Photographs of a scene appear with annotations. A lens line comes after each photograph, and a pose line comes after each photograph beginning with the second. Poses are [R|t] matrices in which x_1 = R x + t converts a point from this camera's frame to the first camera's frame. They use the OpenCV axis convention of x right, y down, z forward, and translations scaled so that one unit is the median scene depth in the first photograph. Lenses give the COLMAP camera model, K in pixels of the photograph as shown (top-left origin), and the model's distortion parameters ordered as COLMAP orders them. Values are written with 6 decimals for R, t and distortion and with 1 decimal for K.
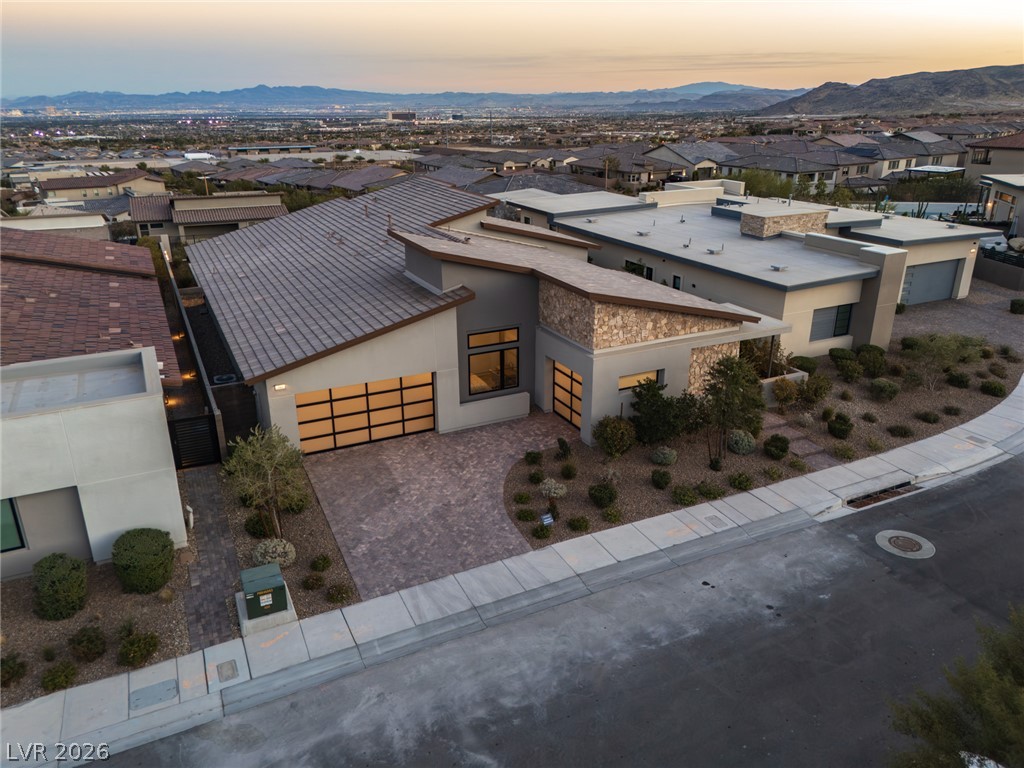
lens RADIAL K [[753.5, 0, 509.7], [0, 753.5, 379.1], [0, 0, 1]] dist [0.039952, -0.023766]
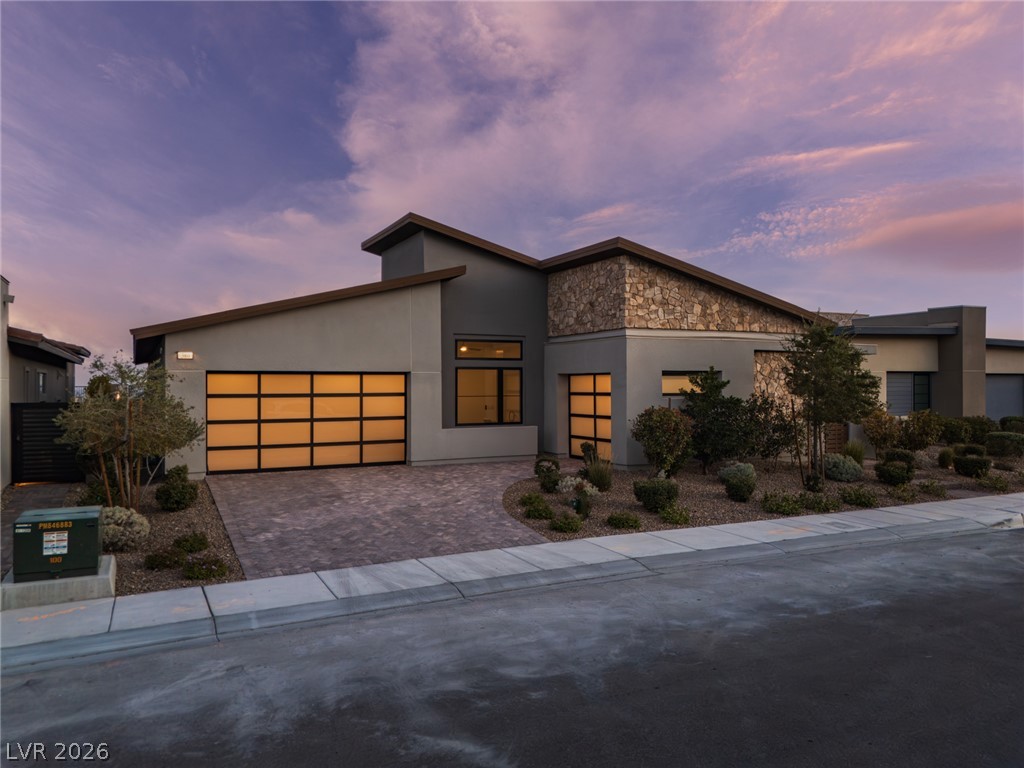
lens RADIAL K [[753.5, 0, 512.1], [0, 753.5, 387.7], [0, 0, 1]] dist [0.039952, -0.023766]
pose [[0.999957, 0.001633, 0.009092, -0.005836], [0.001627, 0.937727, -0.347371, 0.273175], [-0.009093, 0.347371, 0.937684, 0.336389]]
